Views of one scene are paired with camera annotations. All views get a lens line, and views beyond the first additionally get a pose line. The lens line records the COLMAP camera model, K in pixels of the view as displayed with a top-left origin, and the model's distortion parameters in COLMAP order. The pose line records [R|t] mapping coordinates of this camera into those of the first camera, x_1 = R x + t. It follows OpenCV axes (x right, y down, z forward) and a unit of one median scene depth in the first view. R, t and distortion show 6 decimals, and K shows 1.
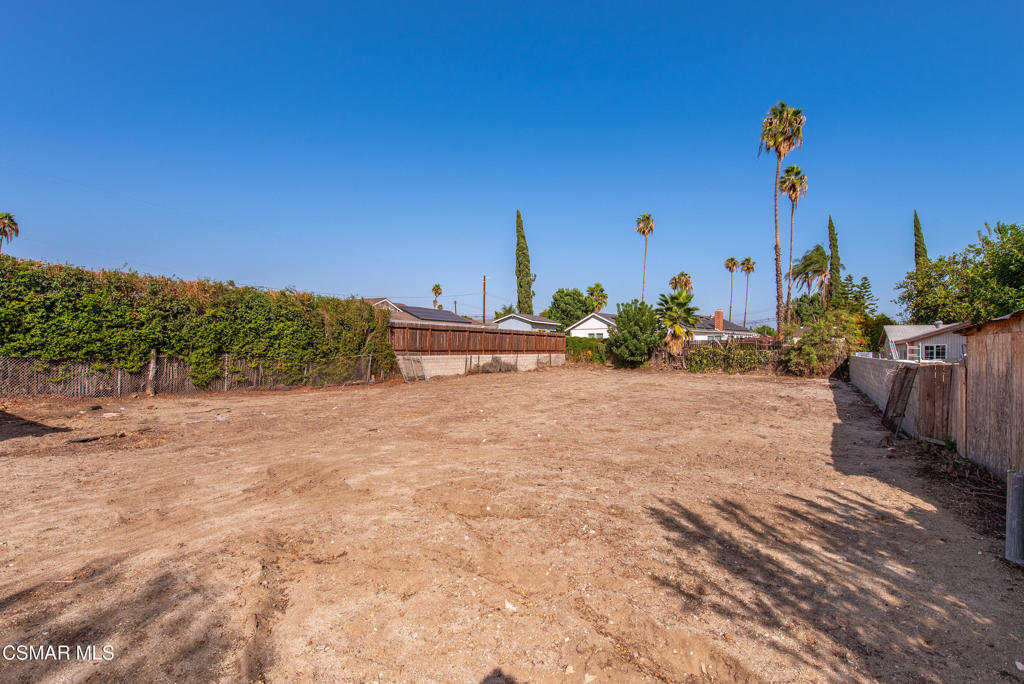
lens RADIAL K [[495.8, 0, 512.0], [0, 495.8, 342.0], [0, 0, 1]] dist [0.001026, -0.000052]
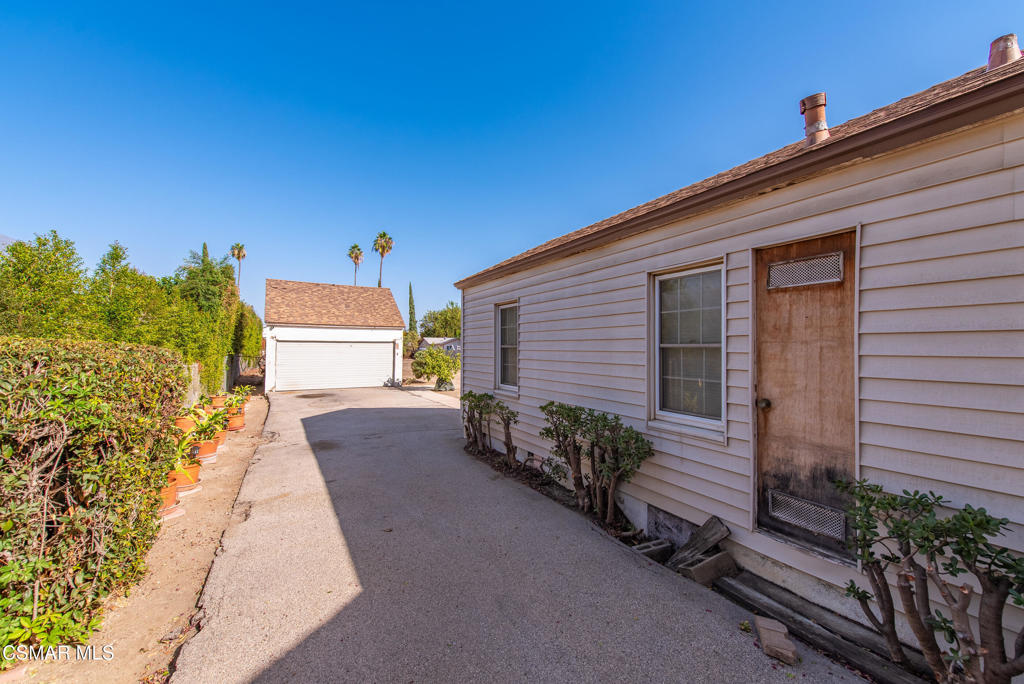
lens RADIAL K [[408.2, 0, 515.5], [0, 408.2, 346.2], [0, 0, 1]] dist [0.002114, 0.000014]
pose [[0.471797, -0.003737, 0.881699, -0.714317], [-0.010134, 0.999902, 0.009661, -0.010853], [-0.881649, -0.013493, 0.471713, -0.326005]]
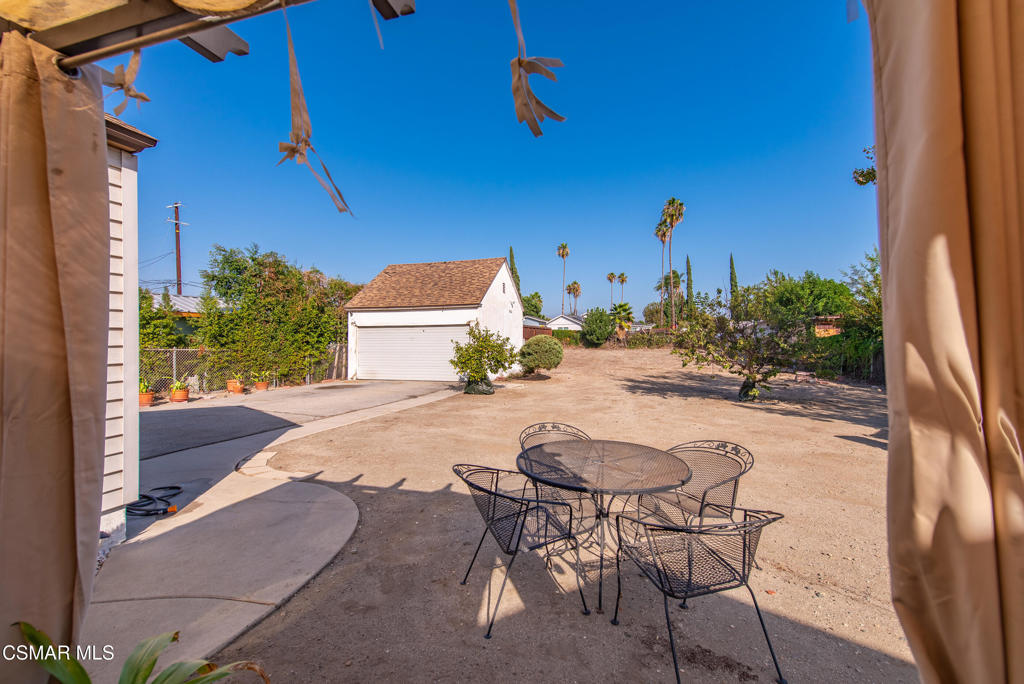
lens RADIAL K [[430.2, 0, 510.1], [0, 430.2, 342.5], [0, 0, 1]] dist [0.014884, -0.000009]
pose [[0.969410, -0.020231, 0.244611, -0.403168], [0.015396, 0.999647, 0.021661, -0.000873], [-0.244963, -0.017232, 0.969379, -0.362702]]
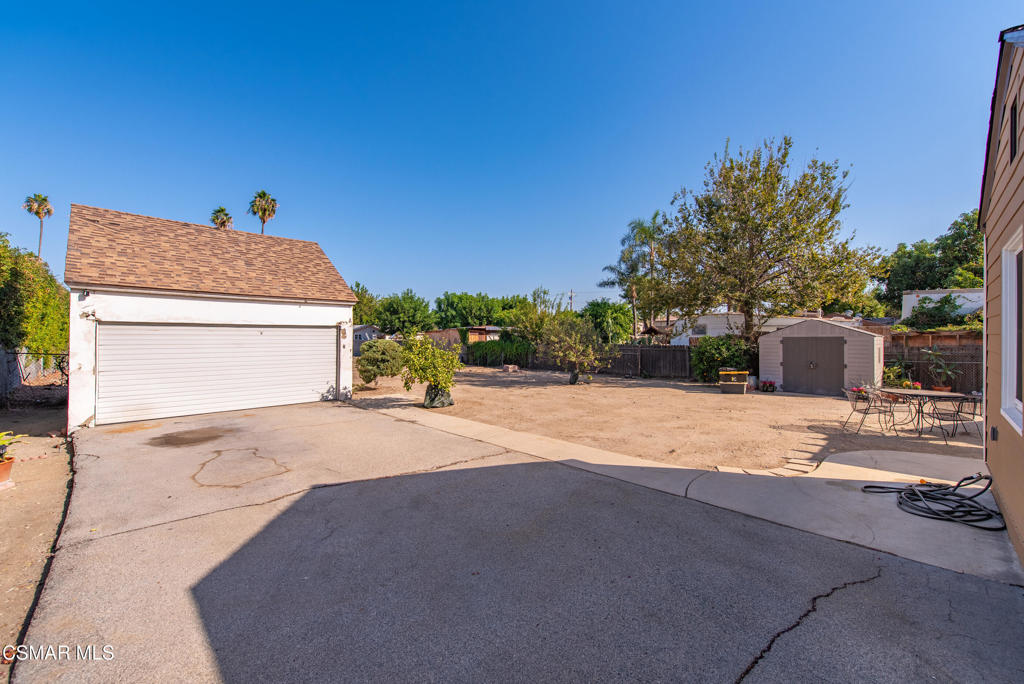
lens RADIAL K [[408.9, 0, 512.6], [0, 408.9, 339.2], [0, 0, 1]] dist [0.007111, -0.000222]
pose [[0.233617, -0.014563, 0.972220, -0.606442], [-0.008899, 0.999814, 0.017114, -0.006524], [-0.972288, -0.012650, 0.233444, -0.153483]]
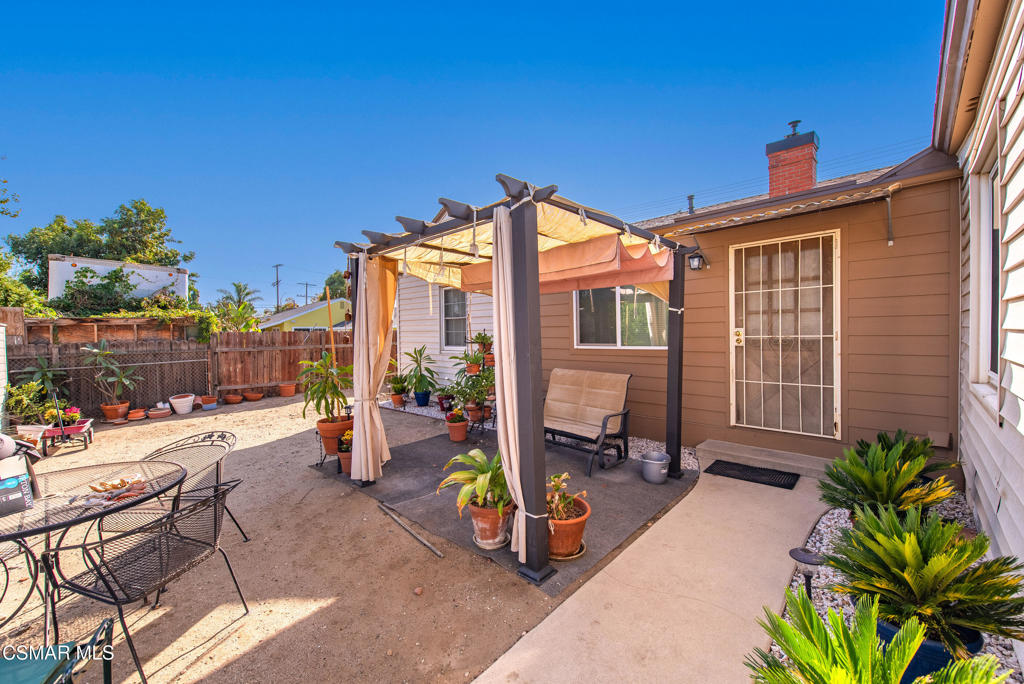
lens RADIAL K [[404.4, 0, 509.8], [0, 404.4, 343.2], [0, 0, 1]] dist [0.002917, -0.000471]
pose [[-0.974126, 0.000917, 0.226002, -0.443052], [0.005371, 0.999803, 0.019091, 0.000351], [-0.225941, 0.019811, -0.973940, -0.258959]]
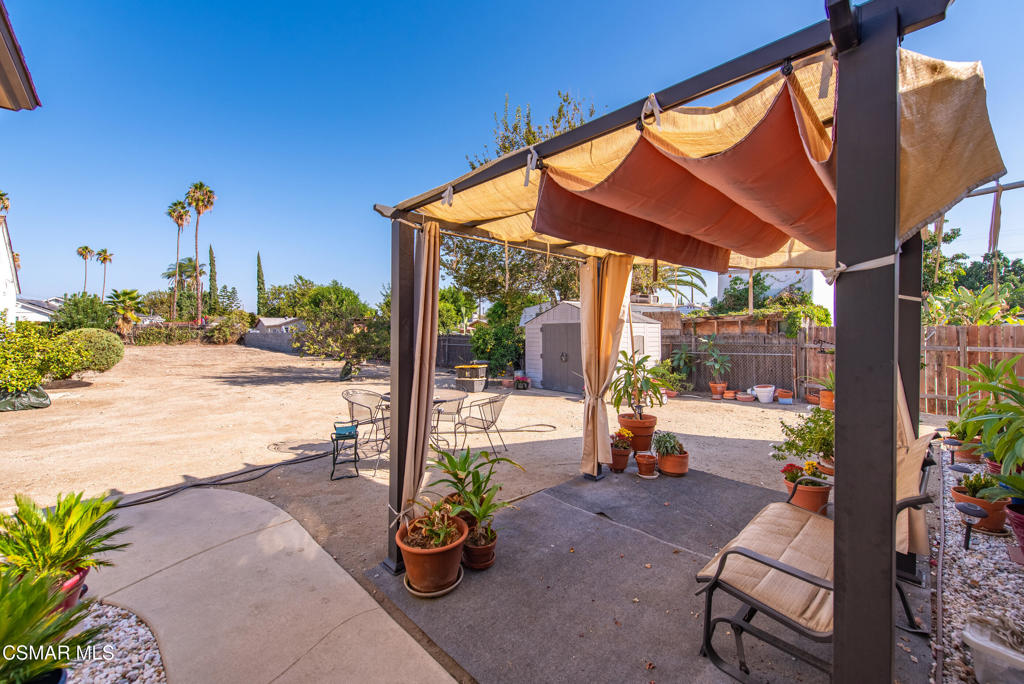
lens RADIAL K [[408.5, 0, 513.9], [0, 408.5, 321.2], [0, 0, 1]] dist [0.009008, -0.000184]
pose [[0.257339, 0.013632, 0.966225, -0.496384], [-0.005707, 0.999904, -0.012587, -0.002368], [-0.966304, -0.002275, 0.257392, -0.360104]]
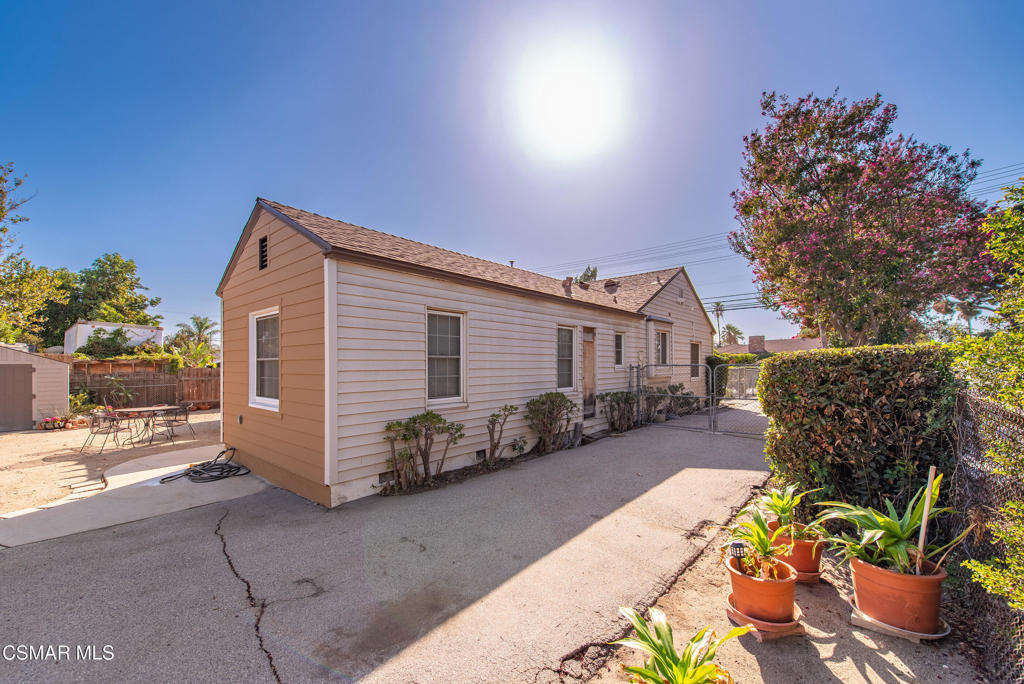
lens RADIAL K [[404.1, 0, 512.5], [0, 404.1, 365.1], [0, 0, 1]] dist [0.001588, -0.000026]
pose [[-0.987841, -0.006458, 0.155331, -0.618544], [-0.008112, 0.999917, -0.010012, -0.004508], [-0.155253, -0.011150, -0.987812, -0.095978]]
